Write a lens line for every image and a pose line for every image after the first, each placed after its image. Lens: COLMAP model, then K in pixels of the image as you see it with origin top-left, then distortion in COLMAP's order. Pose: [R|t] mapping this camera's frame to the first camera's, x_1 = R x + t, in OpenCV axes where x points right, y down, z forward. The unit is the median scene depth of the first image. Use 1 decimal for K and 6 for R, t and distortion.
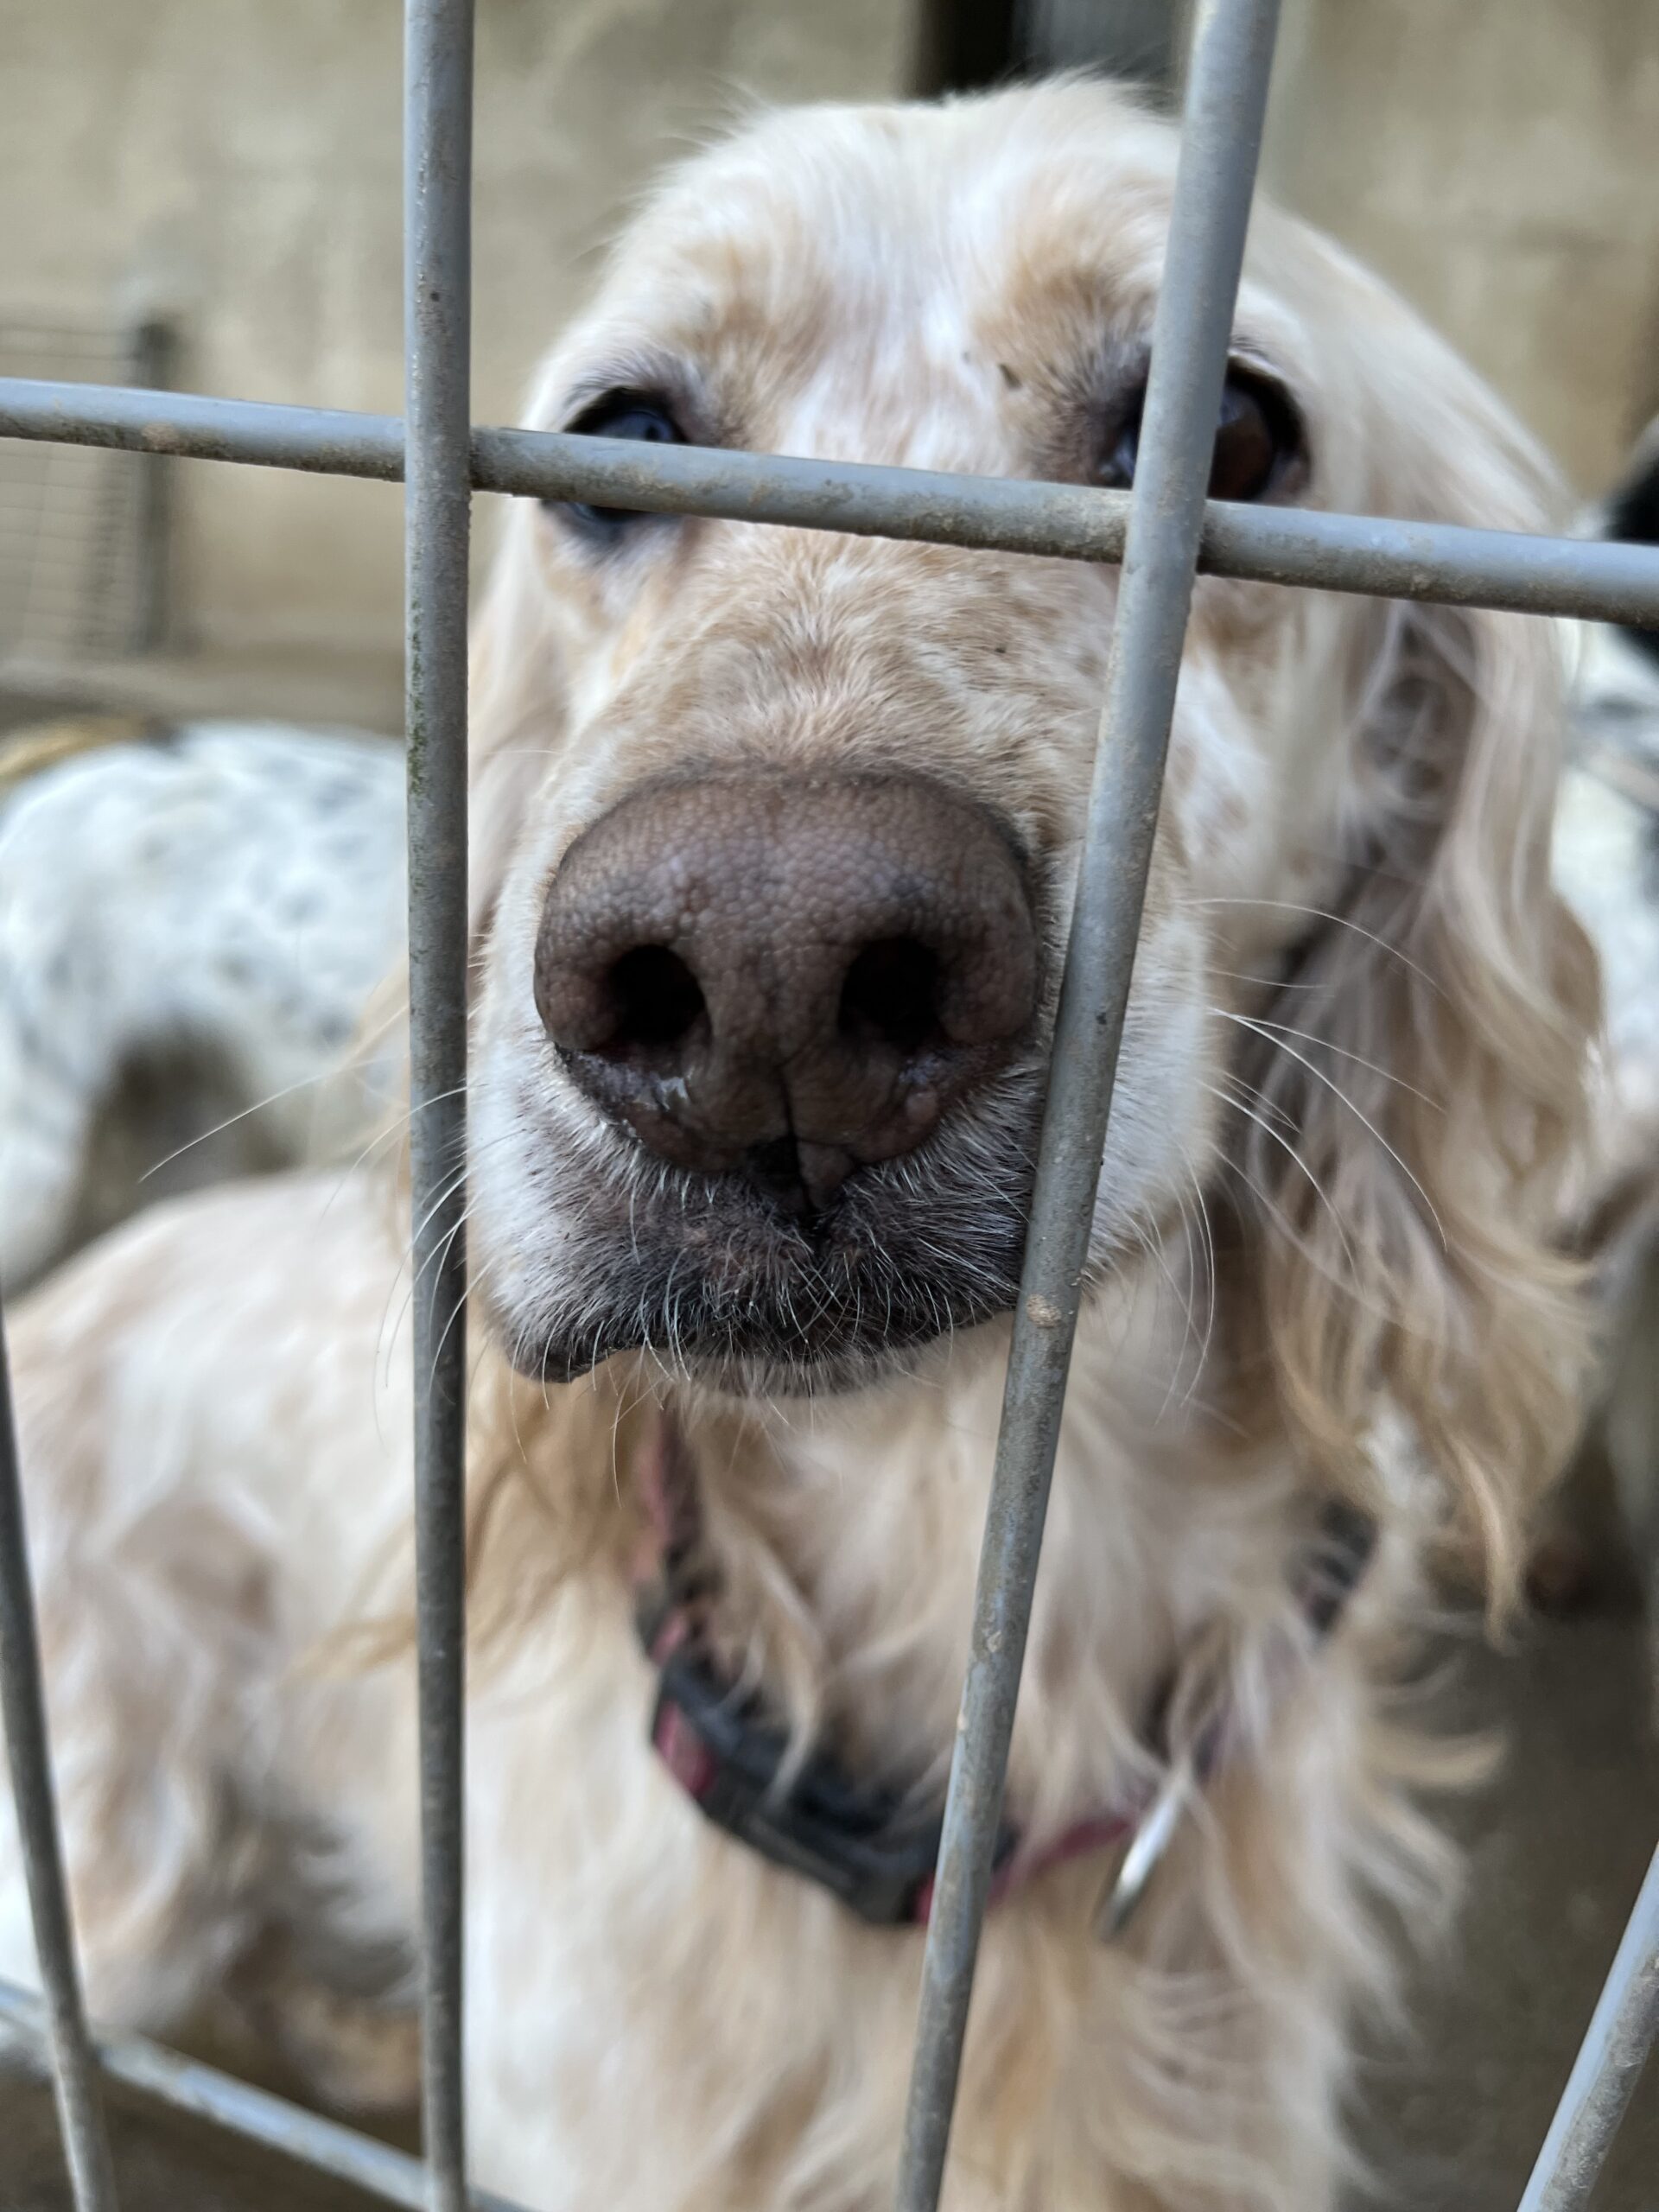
lens RADIAL K [[1872.7, 0, 806.9], [0, 1872.7, 1127.0], [0, 0, 1]] dist [0.020267, -0.066762]
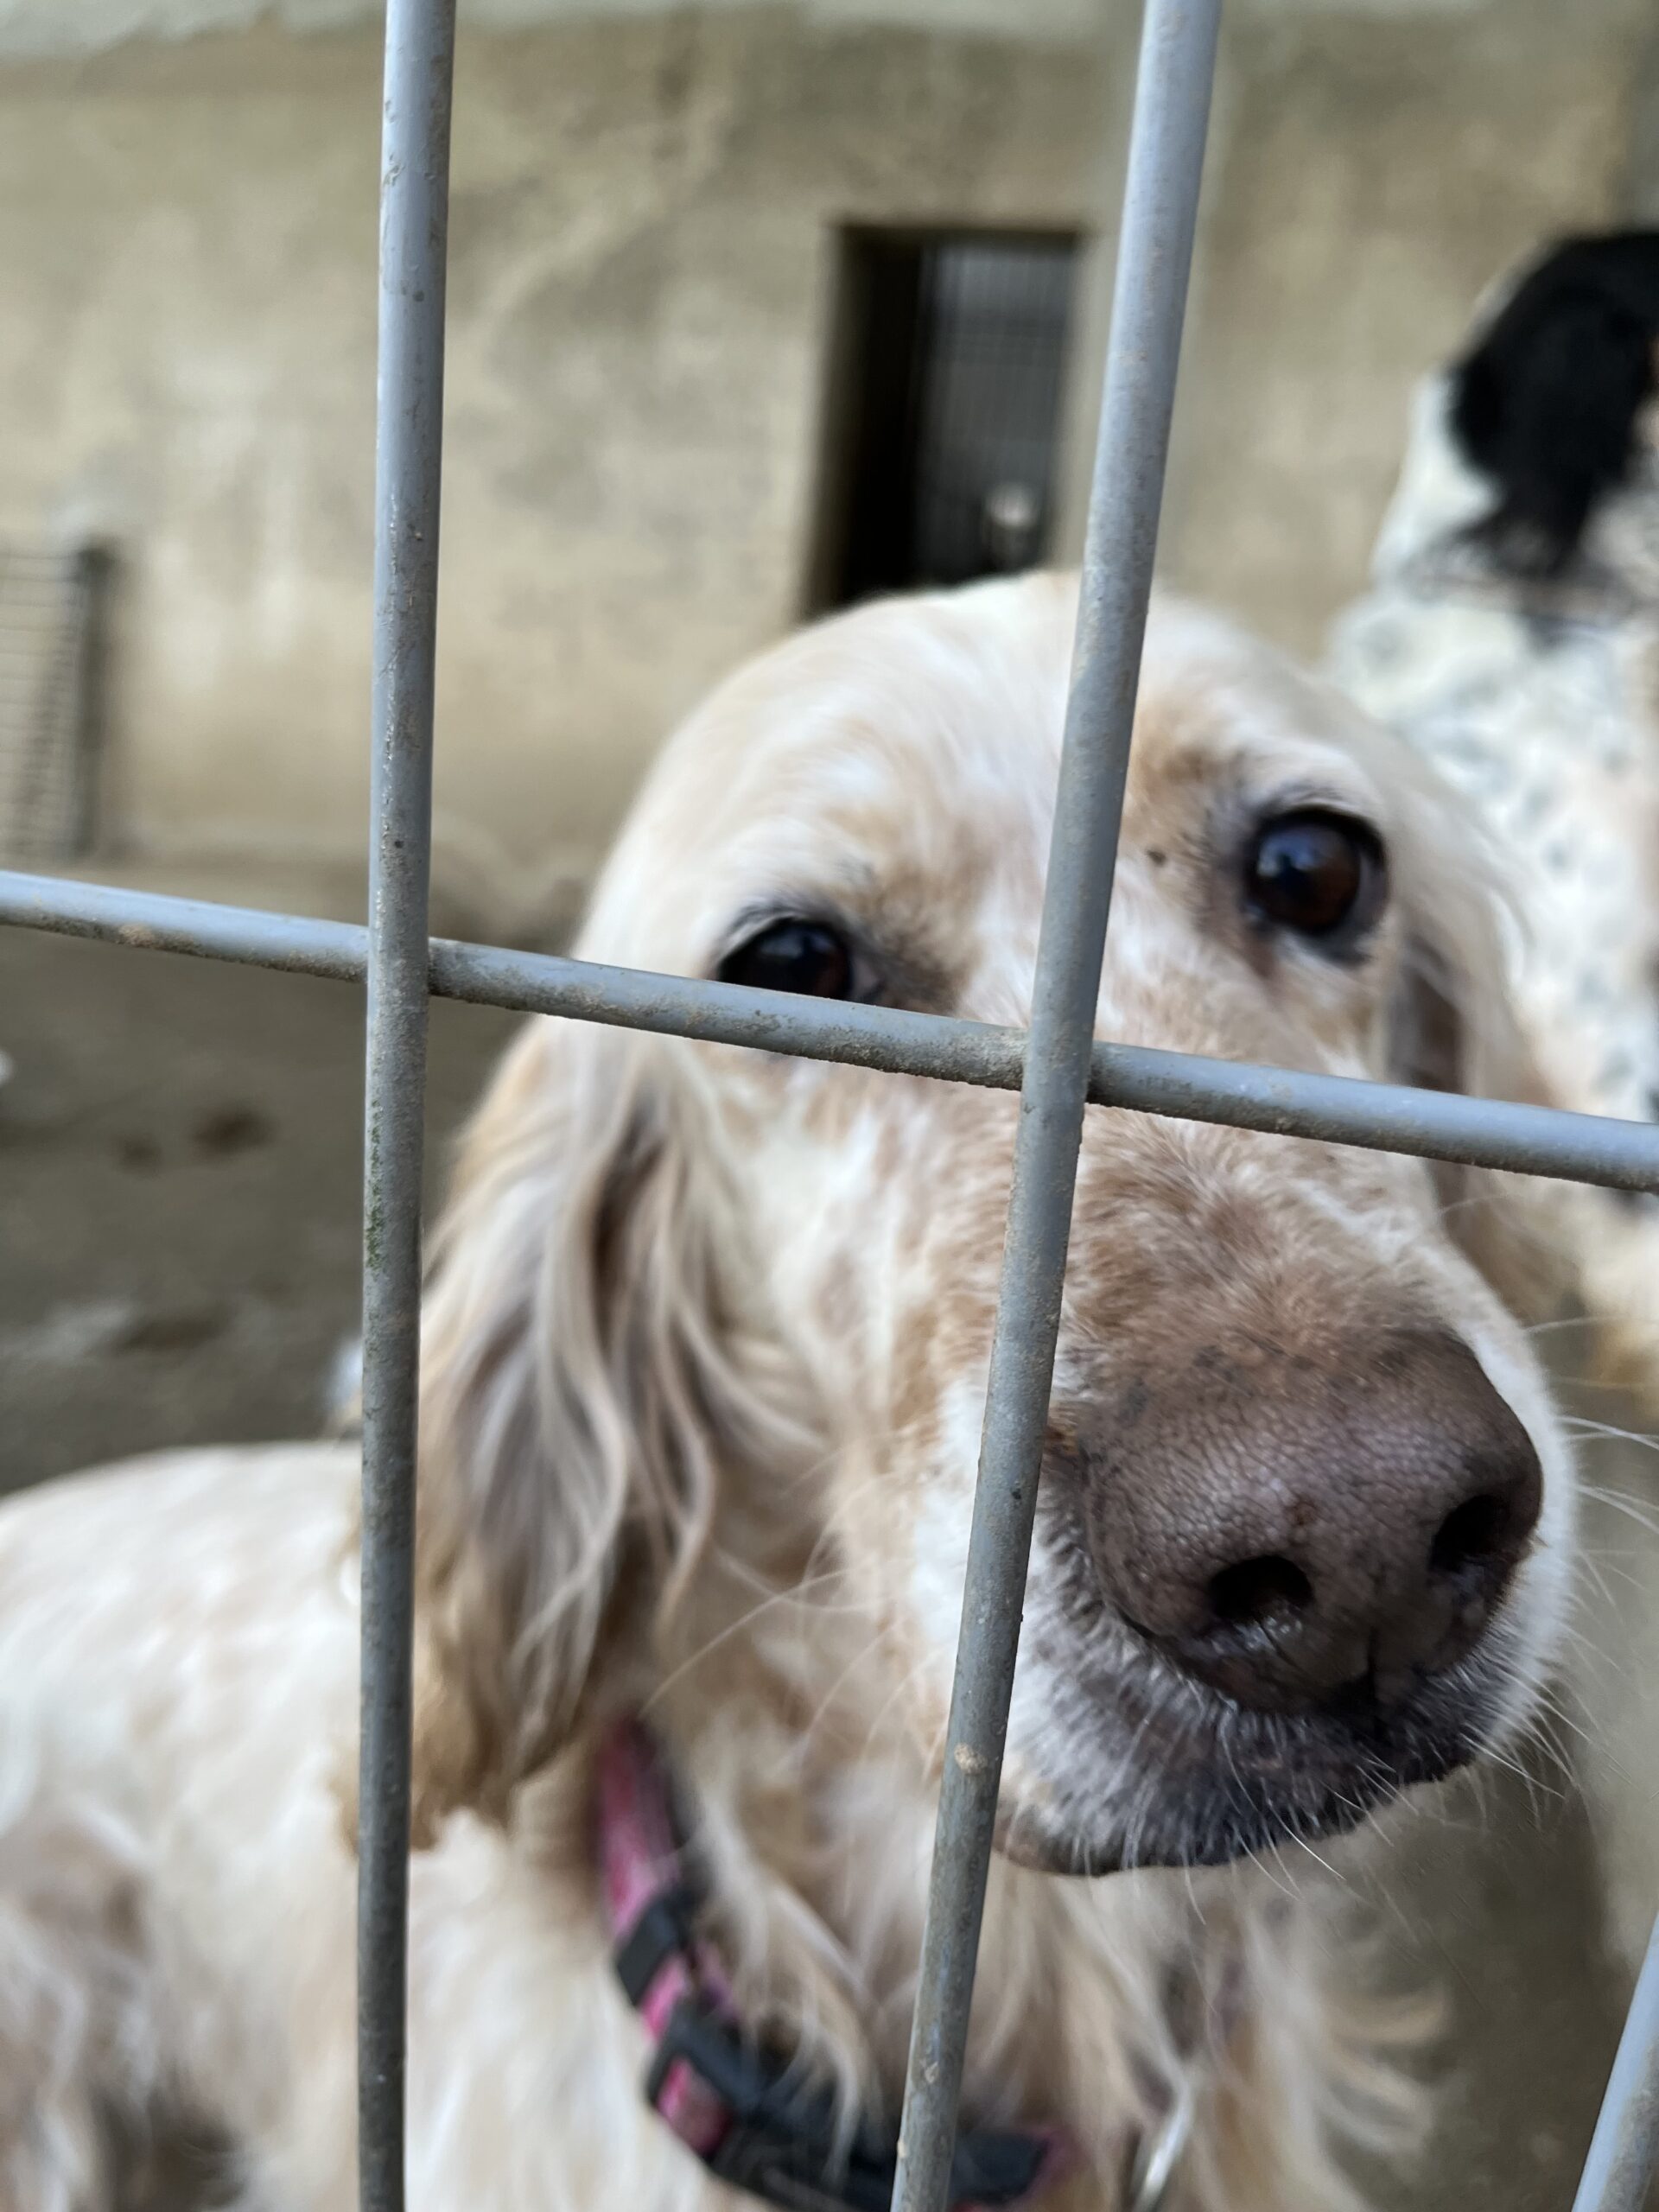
lens RADIAL K [[1872.7, 0, 852.7], [0, 1872.7, 1065.0], [0, 0, 1]] dist [0.020267, -0.066762]
pose [[0.998021, -0.010765, 0.061946, -0.000769], [0.018535, 0.991824, -0.126257, -0.158776], [-0.060080, 0.127156, 0.990062, -0.089394]]
